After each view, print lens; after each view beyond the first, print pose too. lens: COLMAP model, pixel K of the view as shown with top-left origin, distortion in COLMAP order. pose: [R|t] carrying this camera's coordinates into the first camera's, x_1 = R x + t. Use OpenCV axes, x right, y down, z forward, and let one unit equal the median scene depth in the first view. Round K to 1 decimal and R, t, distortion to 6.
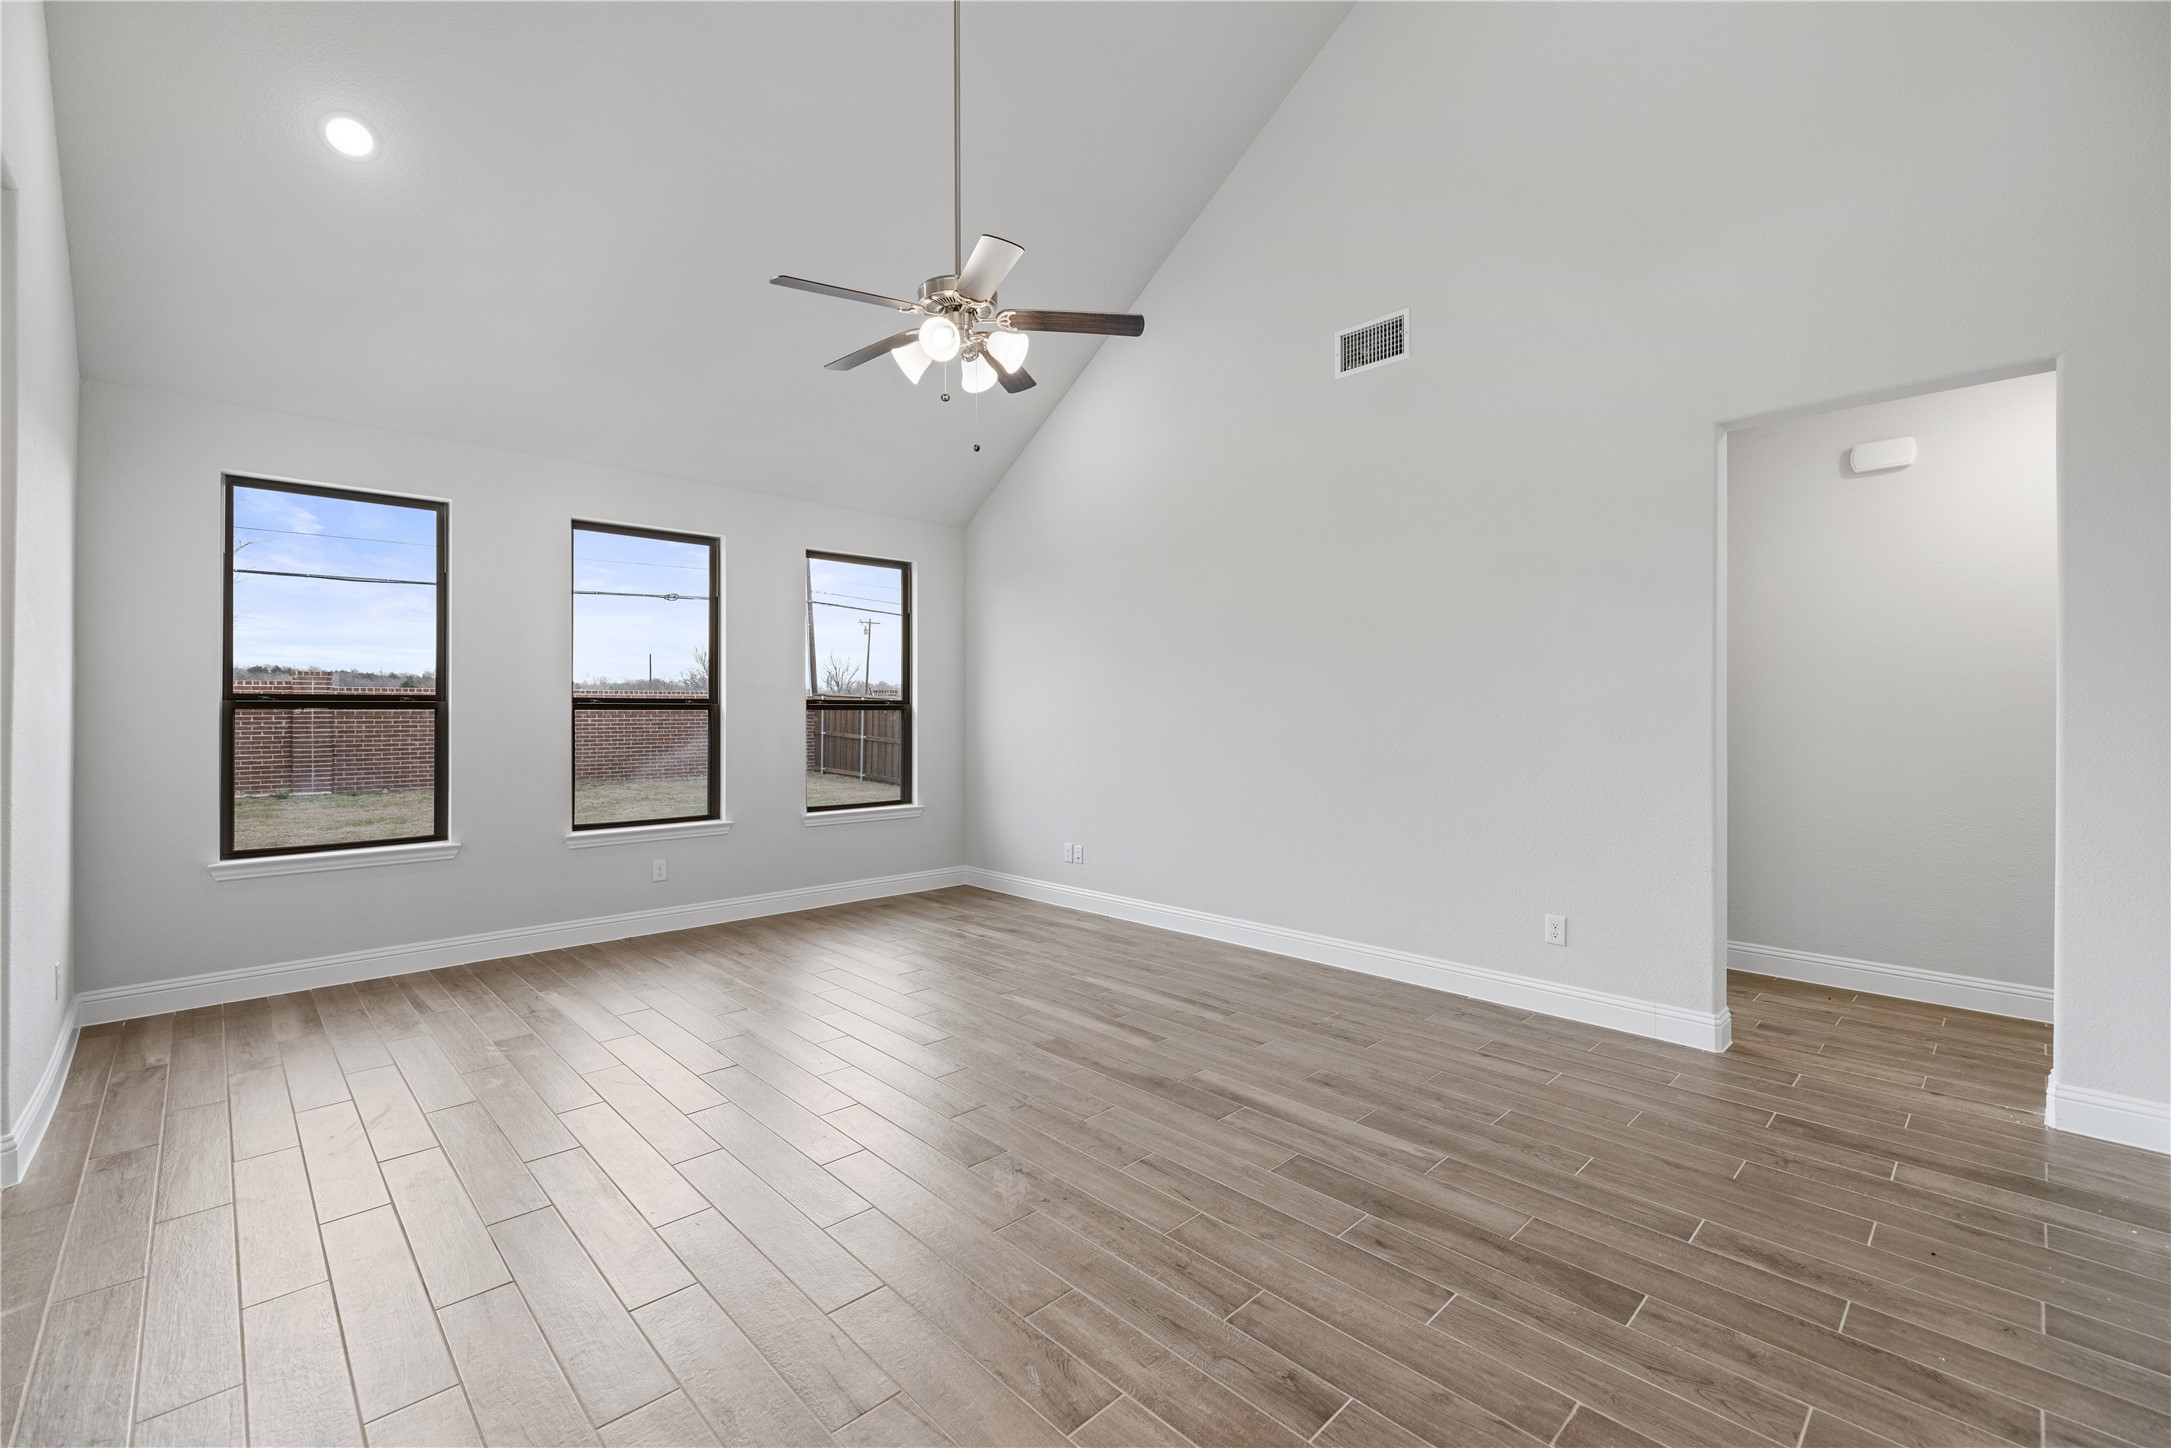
lens RADIAL K [[913.3, 0, 1077.3], [0, 913.3, 705.8], [0, 0, 1]] dist [0.000811, 0.000208]
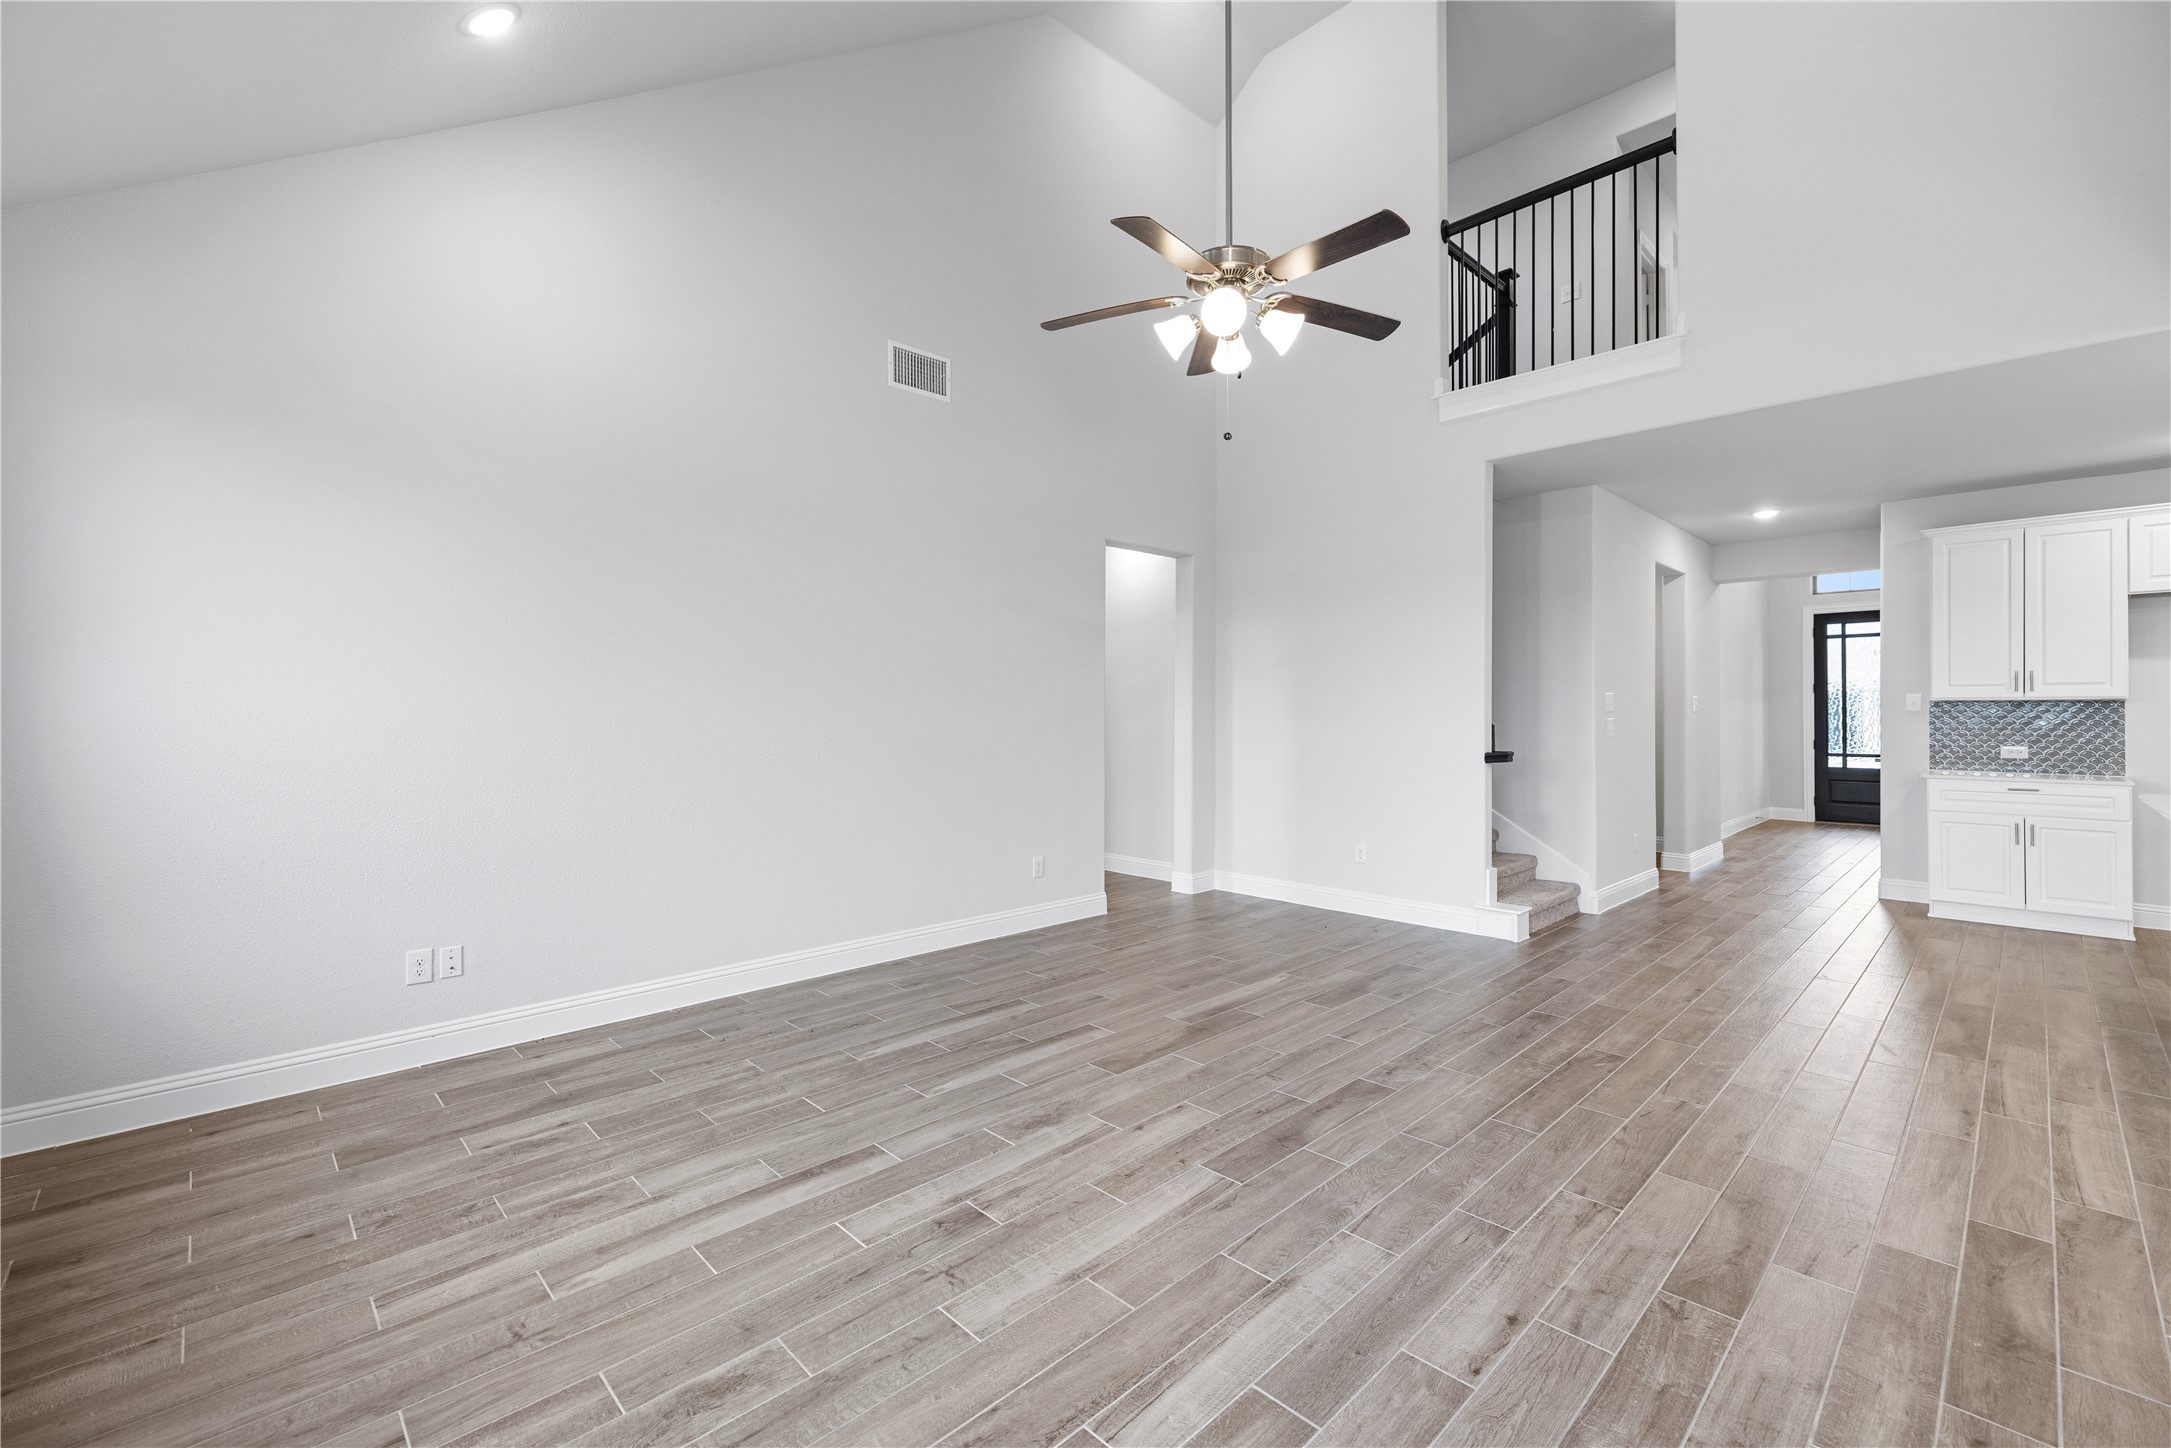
lens RADIAL K [[913.3, 0, 1065.1], [0, 913.3, 711.4], [0, 0, 1]] dist [0.000811, 0.000208]
pose [[0.007044, 0.001996, 0.999973, -0.906053], [-0.003114, 0.999993, -0.001974, 0.009544], [-0.999970, -0.003100, 0.007051, 0.981851]]
